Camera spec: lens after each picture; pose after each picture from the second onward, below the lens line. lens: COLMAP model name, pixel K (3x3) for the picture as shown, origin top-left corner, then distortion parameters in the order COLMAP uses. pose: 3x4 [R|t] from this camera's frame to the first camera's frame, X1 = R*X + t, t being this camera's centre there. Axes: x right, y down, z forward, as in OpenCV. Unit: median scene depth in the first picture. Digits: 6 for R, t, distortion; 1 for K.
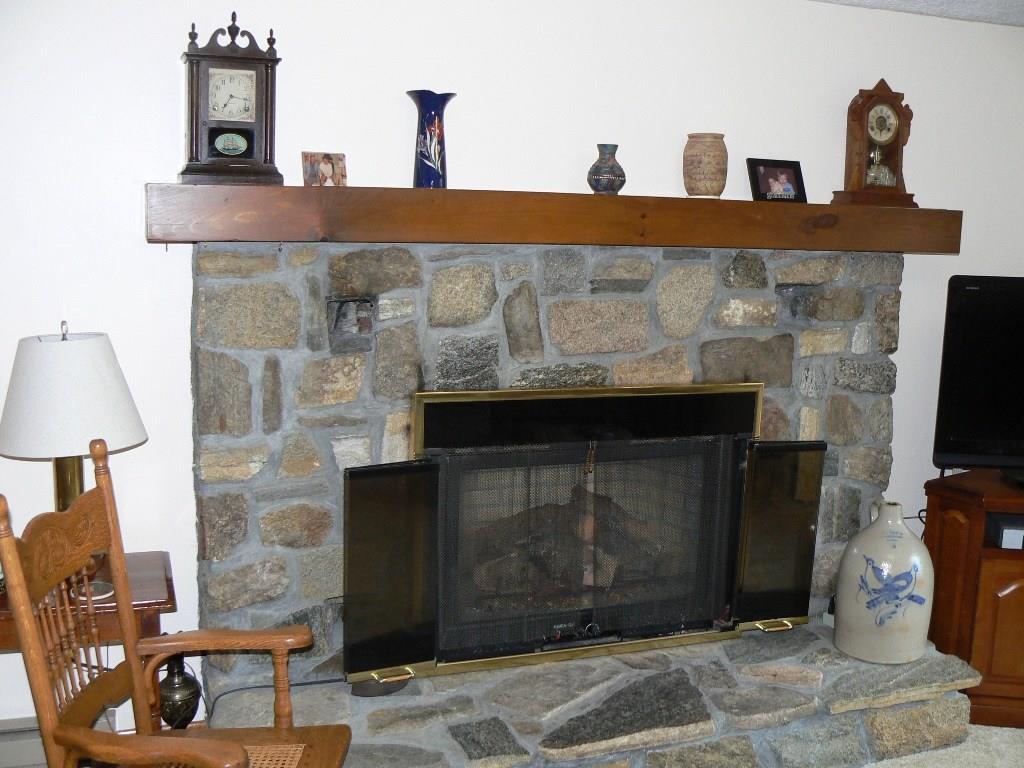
lens RADIAL K [[1104.6, 0, 512.0], [0, 1104.6, 384.0], [0, 0, 1]] dist [-0.221893, 0.319347]
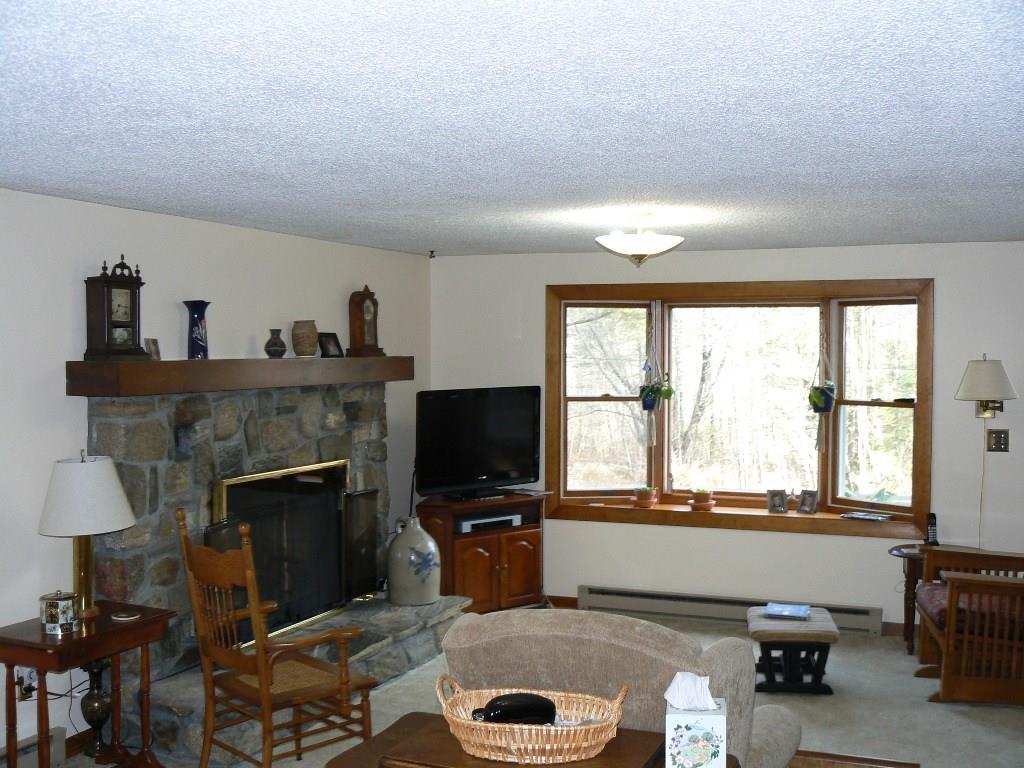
lens RADIAL K [[1104.6, 0, 512.0], [0, 1104.6, 384.0], [0, 0, 1]] dist [-0.221893, 0.319347]
pose [[0.682280, -0.053765, 0.729111, -0.952110], [0.142759, 0.987892, -0.060742, 0.026982], [-0.717017, 0.145531, 0.681694, -0.456222]]
